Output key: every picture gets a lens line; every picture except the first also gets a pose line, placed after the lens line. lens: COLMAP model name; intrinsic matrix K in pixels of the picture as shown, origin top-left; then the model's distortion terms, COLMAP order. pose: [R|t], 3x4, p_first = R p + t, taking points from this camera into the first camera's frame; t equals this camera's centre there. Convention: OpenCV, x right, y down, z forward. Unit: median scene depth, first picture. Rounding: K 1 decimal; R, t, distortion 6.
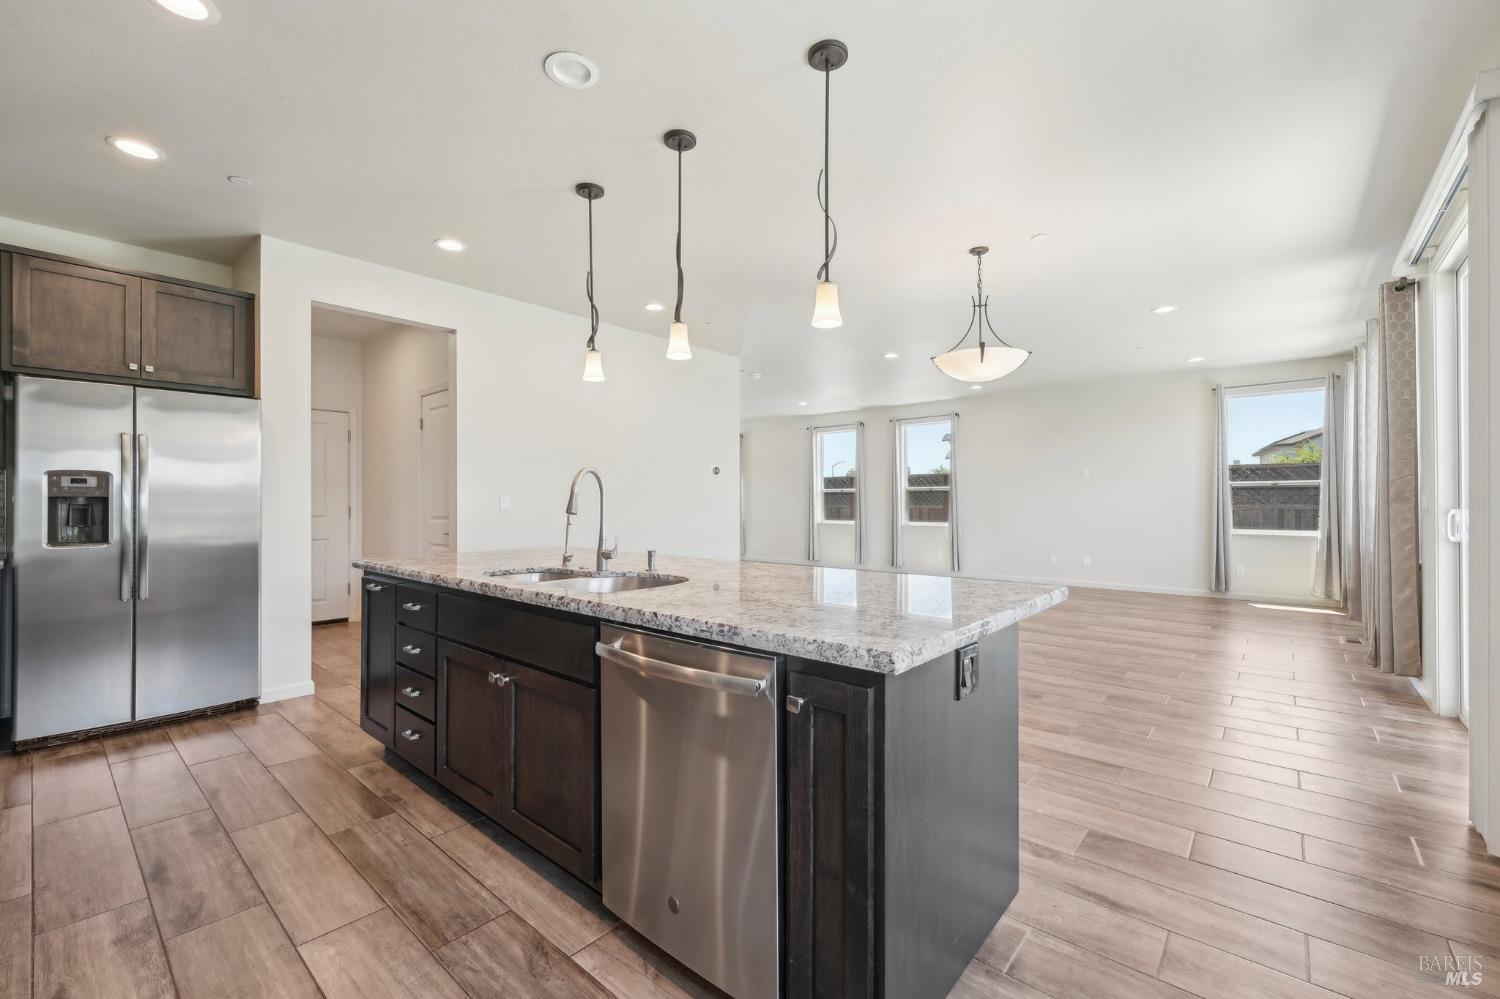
lens RADIAL K [[618.5, 0, 748.5], [0, 618.5, 502.6], [0, 0, 1]] dist [-0.000616, -0.000271]
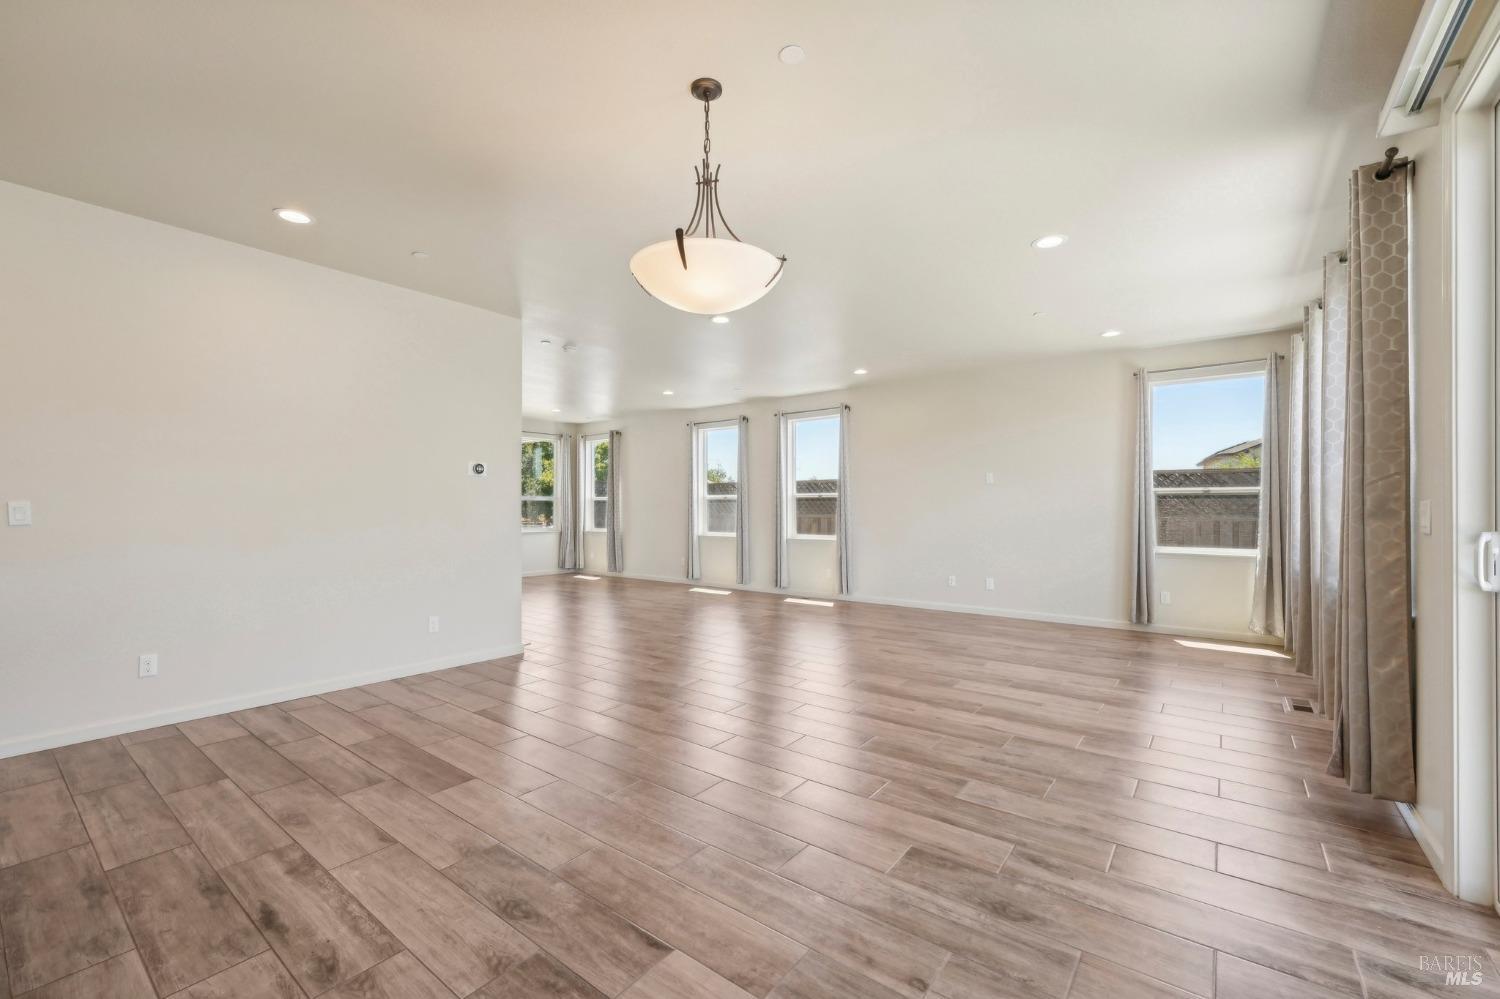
lens RADIAL K [[616.3, 0, 750.8], [0, 616.3, 510.6], [0, 0, 1]] dist [0.001552, 0.000782]
pose [[0.998457, 0.003071, 0.055449, 0.242681], [-0.003163, 0.999994, 0.001585, -0.004301], [-0.055444, -0.001758, 0.998460, 0.260221]]
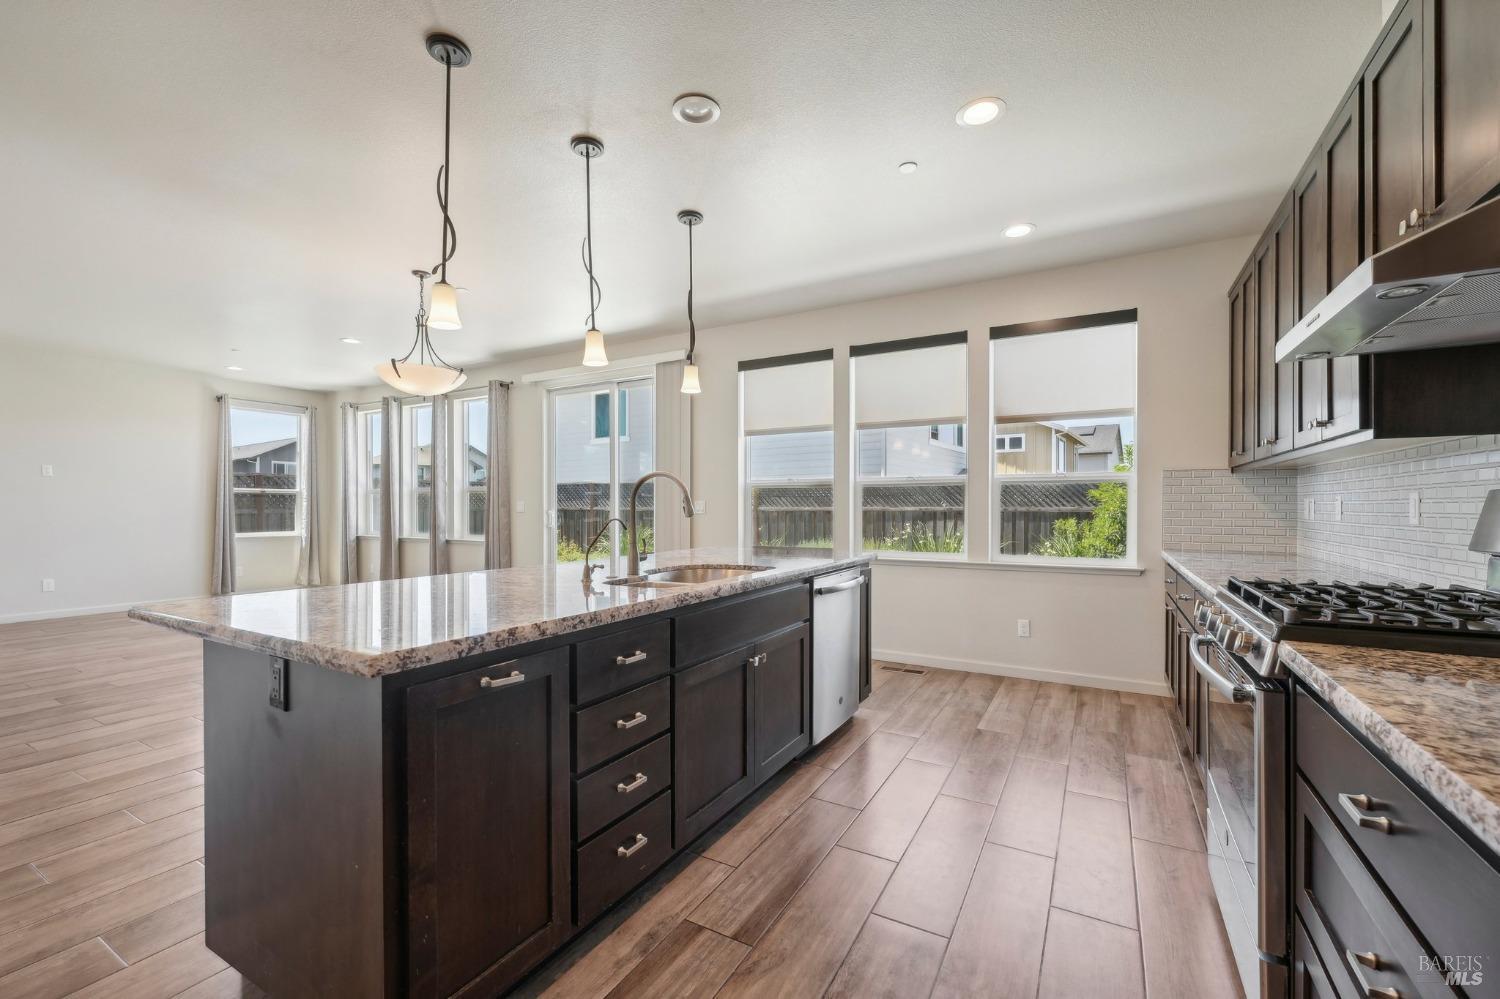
lens RADIAL K [[618.5, 0, 748.5], [0, 618.5, 502.6], [0, 0, 1]] dist [-0.000616, -0.000271]
pose [[-0.185468, 0.005795, 0.982633, -0.494747], [0.005066, 0.999975, -0.004942, 0.000294], [-0.982637, 0.004061, -0.185493, 0.396952]]
